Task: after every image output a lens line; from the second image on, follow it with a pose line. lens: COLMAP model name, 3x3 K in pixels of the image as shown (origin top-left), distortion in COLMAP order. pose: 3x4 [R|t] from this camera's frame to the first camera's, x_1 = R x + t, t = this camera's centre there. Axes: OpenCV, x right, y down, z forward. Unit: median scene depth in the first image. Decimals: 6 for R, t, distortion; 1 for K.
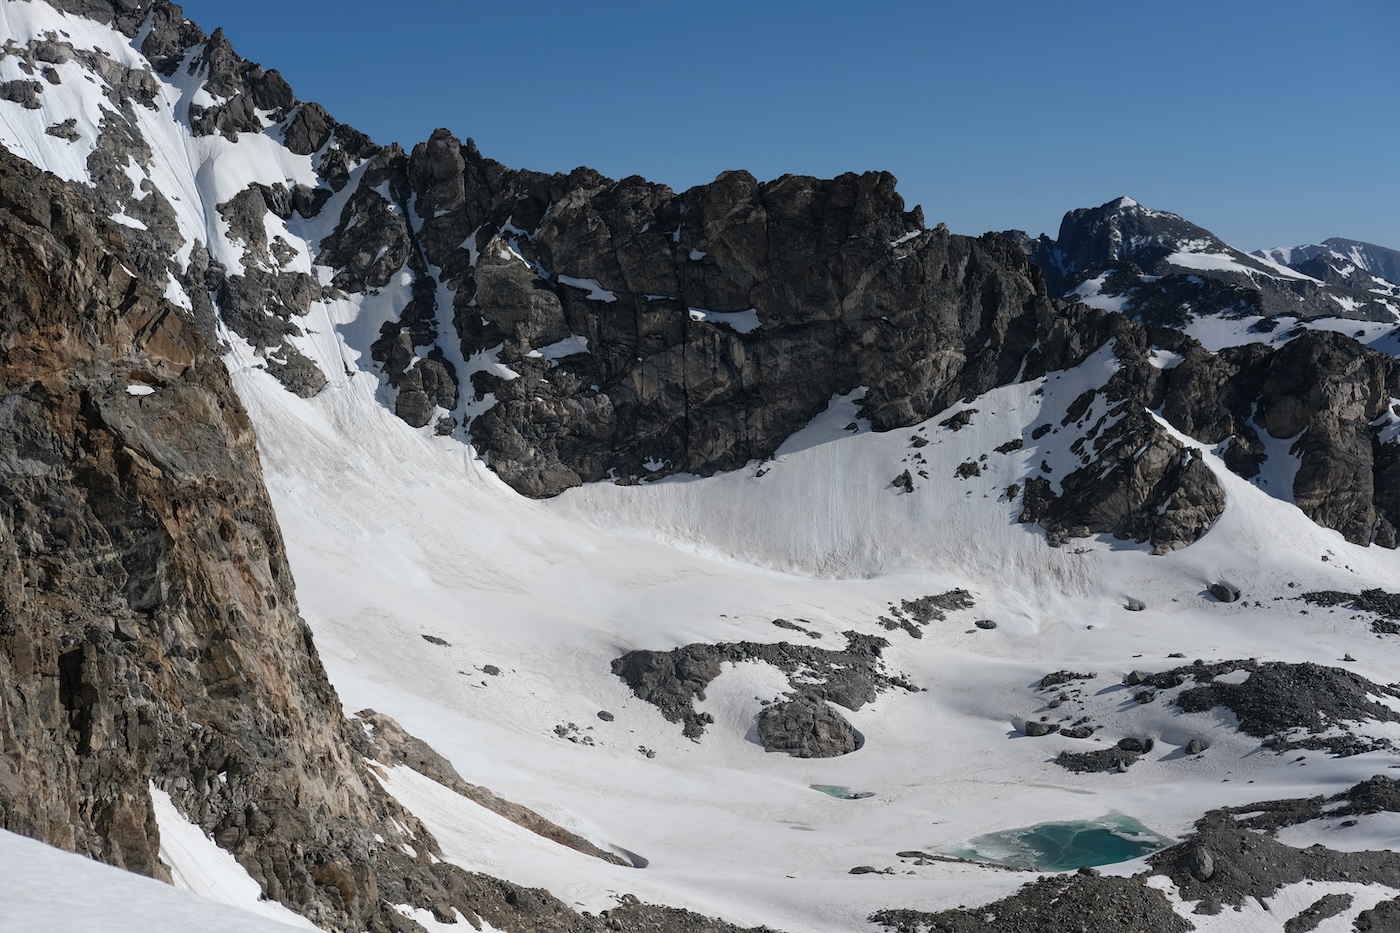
lens RADIAL K [[2082.4, 0, 695.9], [0, 2082.4, 467.7], [0, 0, 1]] dist [-0.013225, 0.000000]
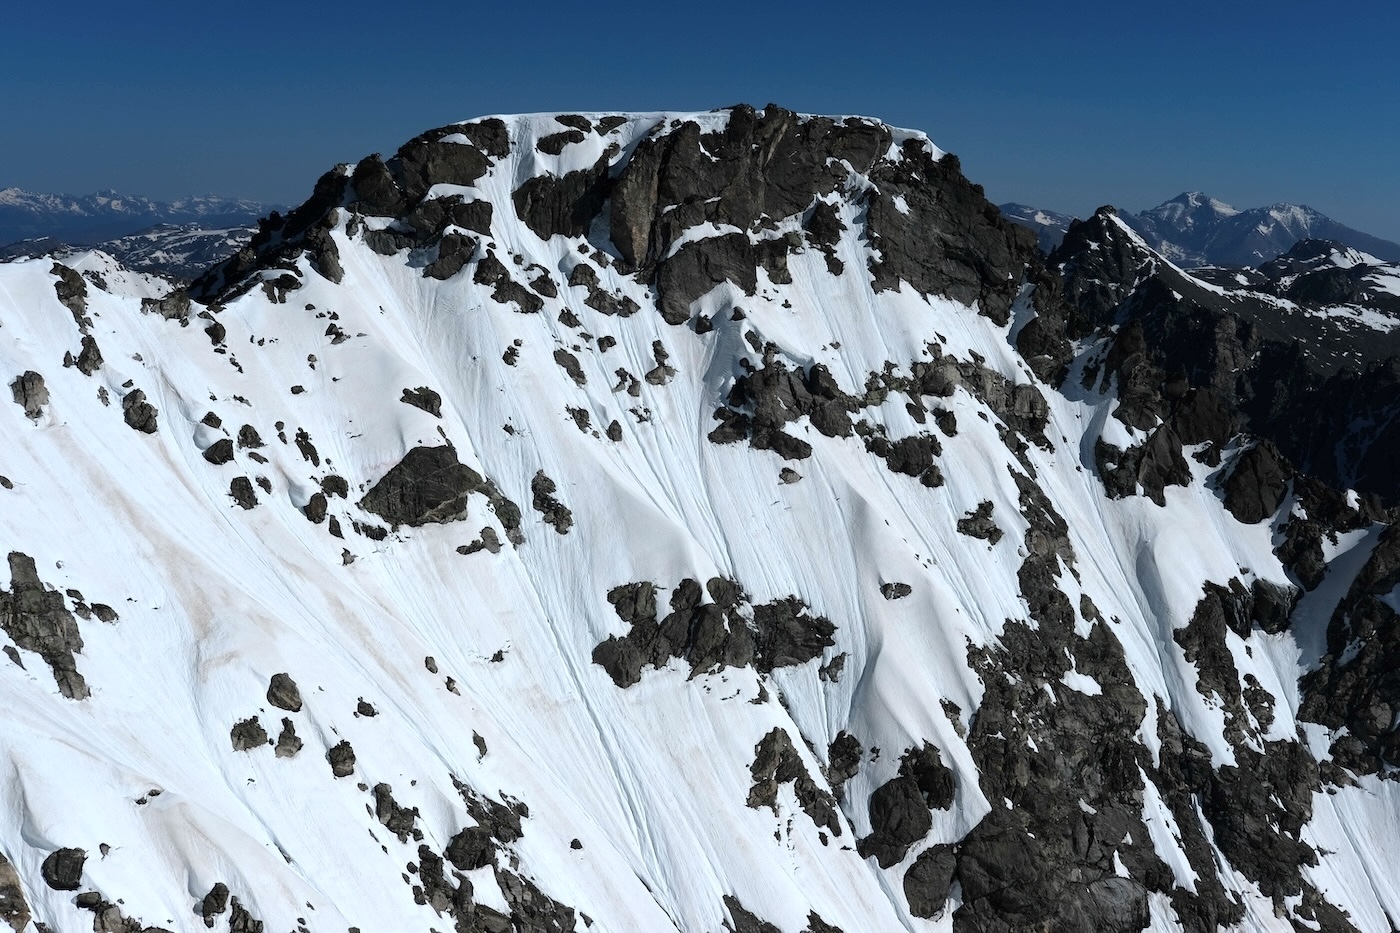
lens RADIAL K [[2082.4, 0, 715.3], [0, 2082.4, 463.5], [0, 0, 1]] dist [-0.013225, 0.000000]
pose [[0.995695, 0.072523, -0.057724, -0.338166], [-0.069781, 0.996398, 0.048185, -0.198961], [0.061011, -0.043950, 0.997169, 0.354125]]
